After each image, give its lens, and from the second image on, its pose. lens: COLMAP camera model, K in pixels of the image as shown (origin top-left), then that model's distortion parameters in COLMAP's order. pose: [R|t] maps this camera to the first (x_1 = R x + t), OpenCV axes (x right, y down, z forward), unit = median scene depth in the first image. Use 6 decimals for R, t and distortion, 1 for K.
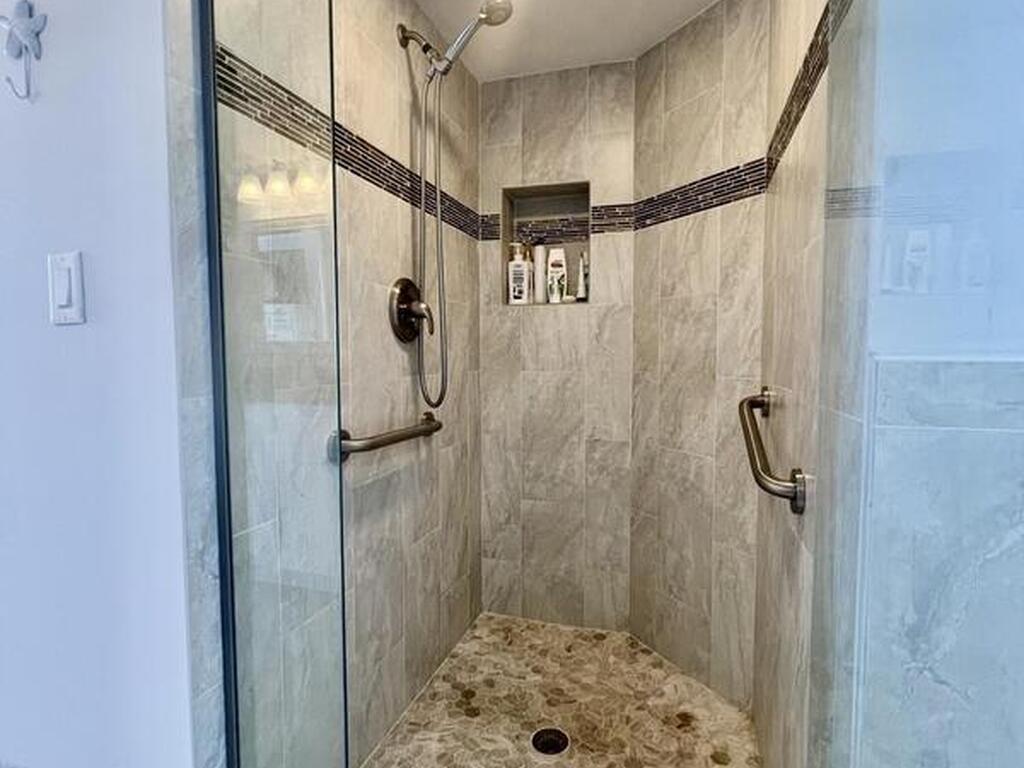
lens RADIAL K [[548.2, 0, 517.6], [0, 548.2, 386.6], [0, 0, 1]] dist [-0.005759, 0.002360]
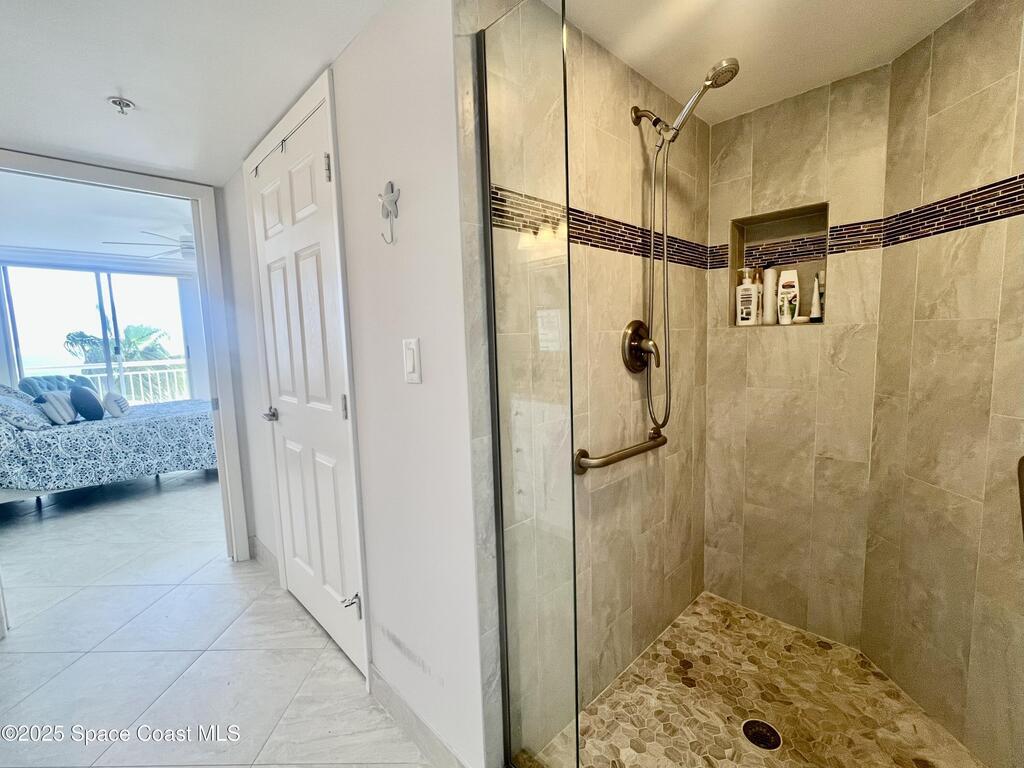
lens RADIAL K [[445.2, 0, 512.6], [0, 445.2, 381.9], [0, 0, 1]] dist [-0.008942, 0.002493]
pose [[0.875597, 0.025539, -0.482367, 0.030734], [0.000581, 0.998545, 0.053923, -0.109267], [0.483042, -0.047495, 0.874308, 0.006068]]
